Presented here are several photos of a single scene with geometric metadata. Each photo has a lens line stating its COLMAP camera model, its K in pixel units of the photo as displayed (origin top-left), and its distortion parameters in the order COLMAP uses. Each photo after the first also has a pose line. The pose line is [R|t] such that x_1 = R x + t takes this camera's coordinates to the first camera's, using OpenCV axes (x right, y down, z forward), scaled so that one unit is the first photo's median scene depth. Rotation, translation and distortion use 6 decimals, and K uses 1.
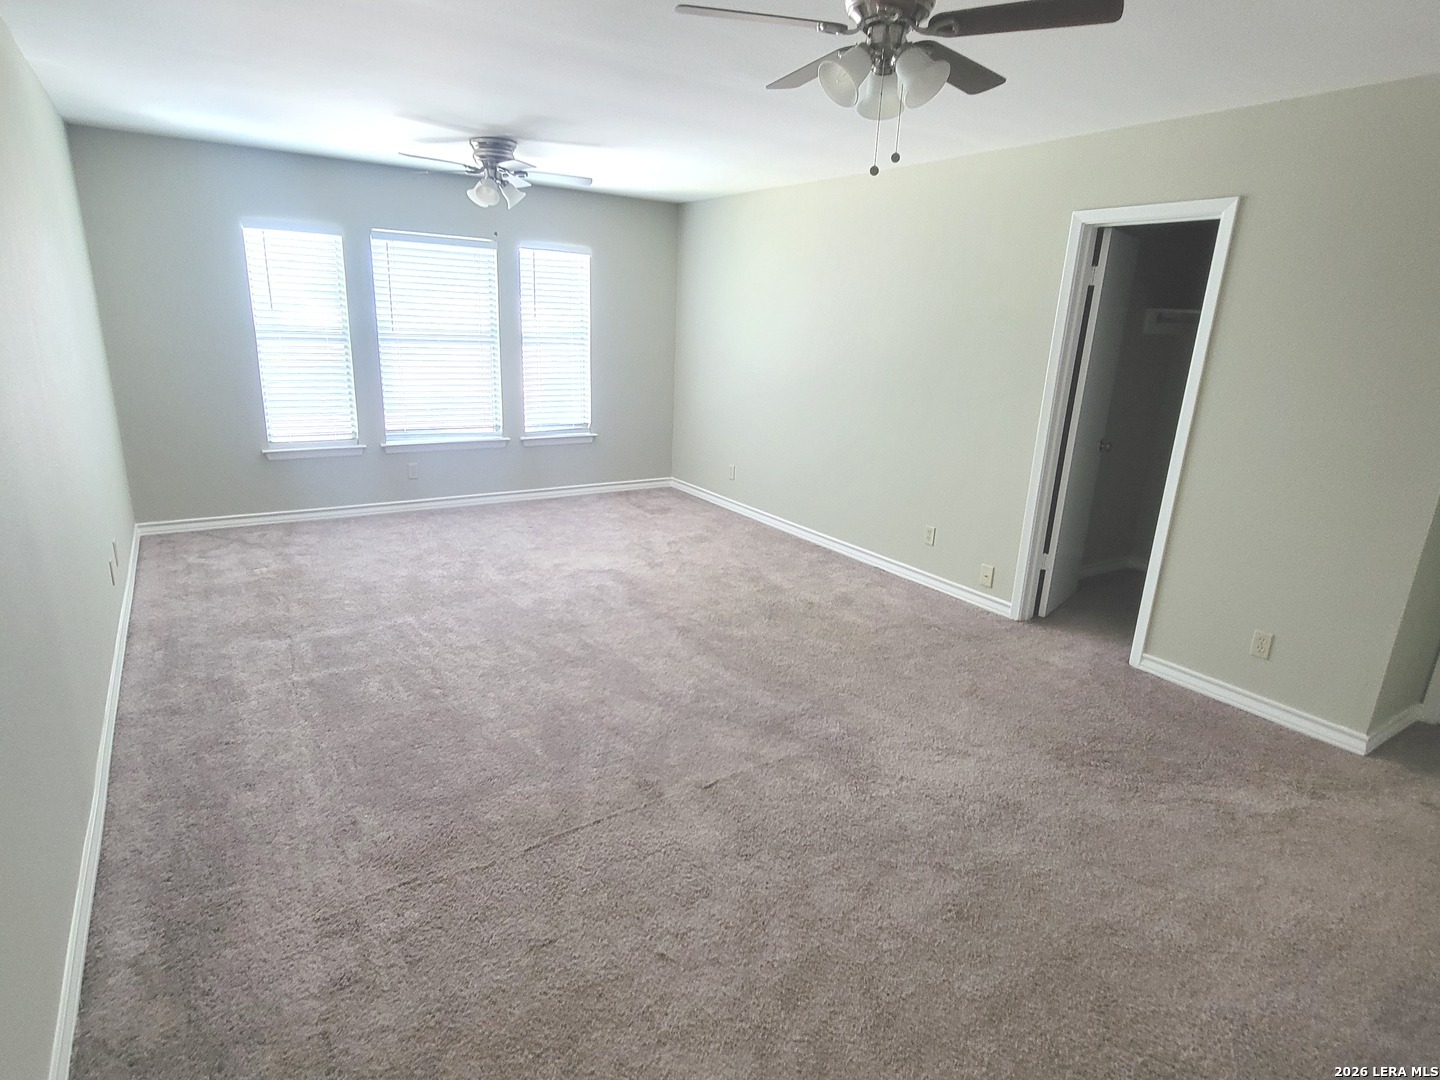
lens RADIAL K [[783.8, 0, 707.8], [0, 783.8, 547.6], [0, 0, 1]] dist [-0.000381, -0.000459]
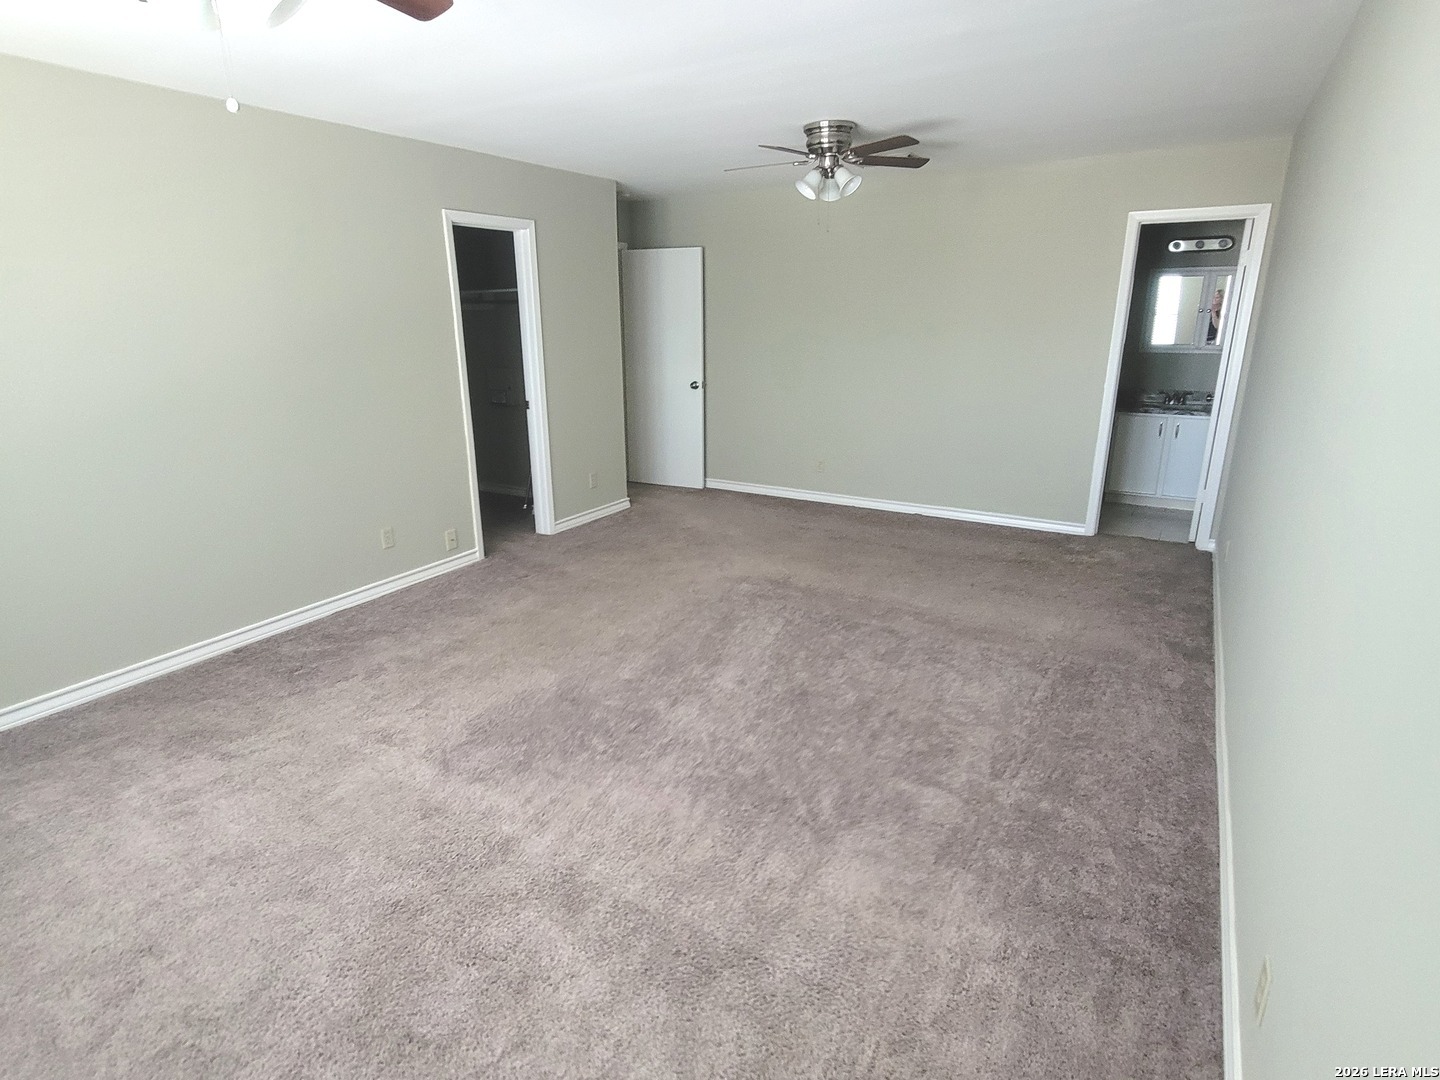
lens RADIAL K [[783.8, 0, 707.8], [0, 783.8, 547.6], [0, 0, 1]] dist [-0.000381, -0.000459]
pose [[-0.431455, -0.307249, 0.848201, -0.722715], [0.242733, 0.866004, 0.437170, -0.343495], [-0.868865, 0.394505, -0.299063, 1.018916]]
